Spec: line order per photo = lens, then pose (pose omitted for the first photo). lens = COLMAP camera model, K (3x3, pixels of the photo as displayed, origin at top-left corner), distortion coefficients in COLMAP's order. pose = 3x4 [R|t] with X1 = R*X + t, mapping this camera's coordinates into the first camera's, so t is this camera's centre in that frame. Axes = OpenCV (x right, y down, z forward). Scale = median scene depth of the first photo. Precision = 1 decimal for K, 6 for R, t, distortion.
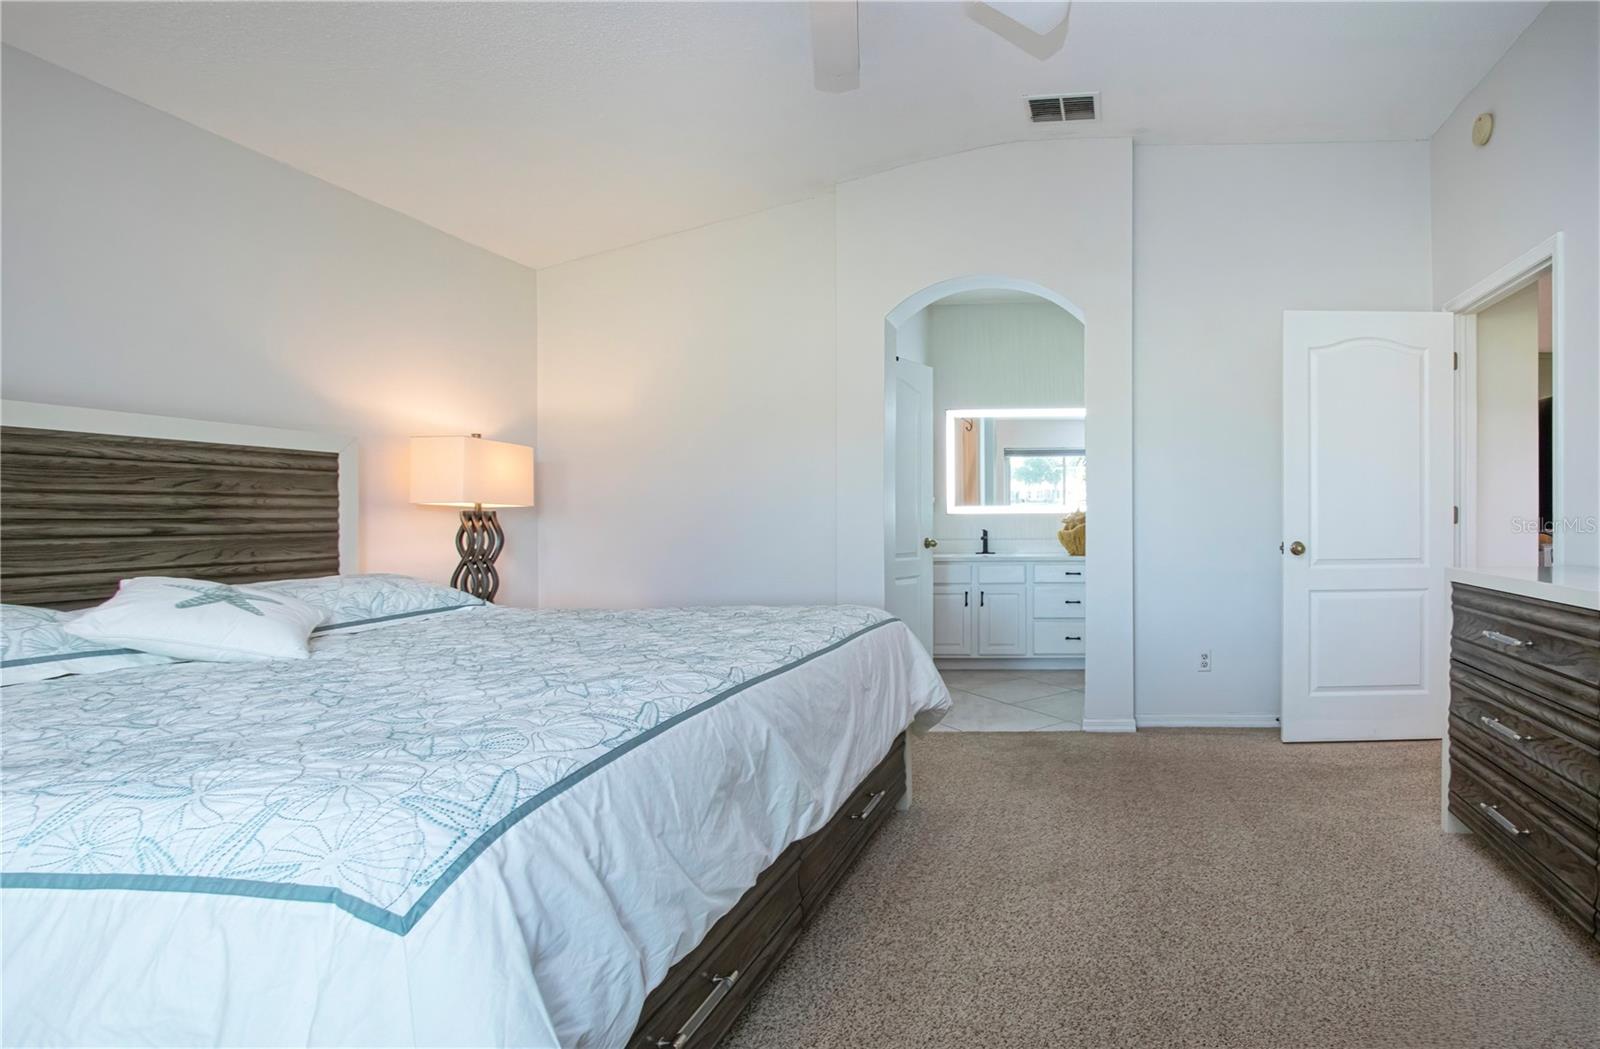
lens RADIAL K [[757.3, 0, 802.3], [0, 757.3, 517.1], [0, 0, 1]] dist [-0.013939, 0.000743]
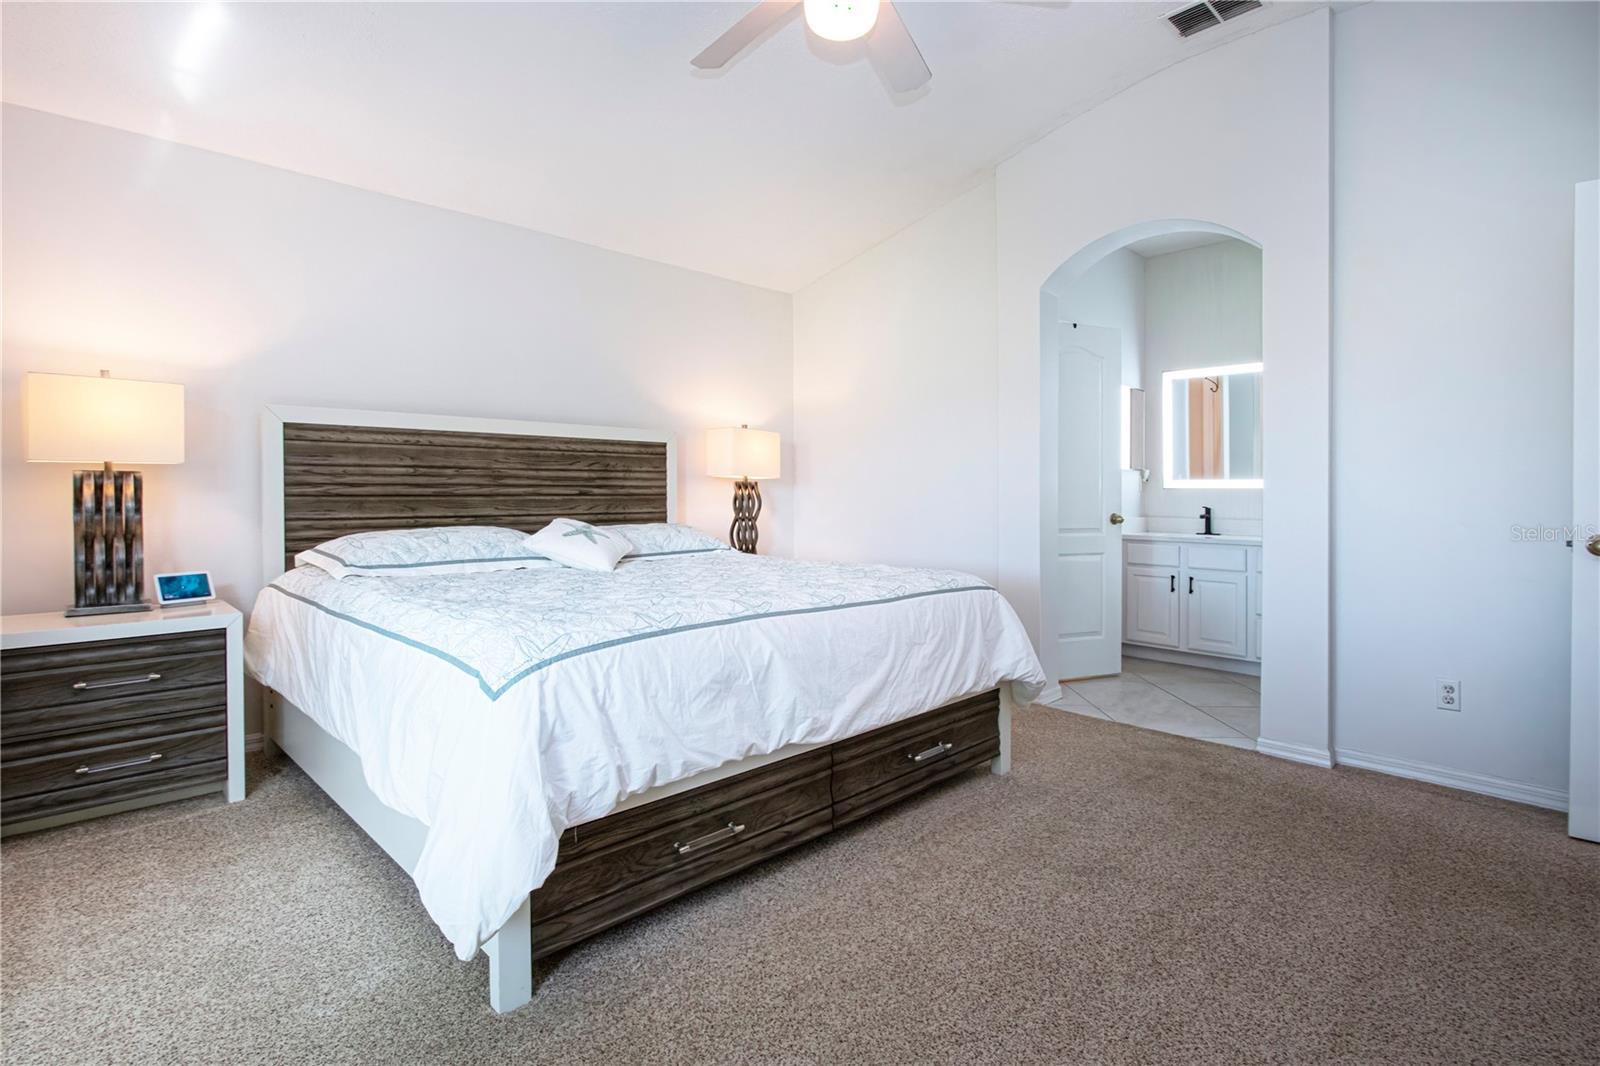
lens RADIAL K [[815.5, 0, 840.2], [0, 815.5, 503.5], [0, 0, 1]] dist [-0.023442, 0.003601]
pose [[0.726729, 0.022968, -0.686541, 0.811134], [-0.011733, 0.999710, 0.021025, -0.002351], [0.686824, -0.007224, 0.726787, 0.055713]]
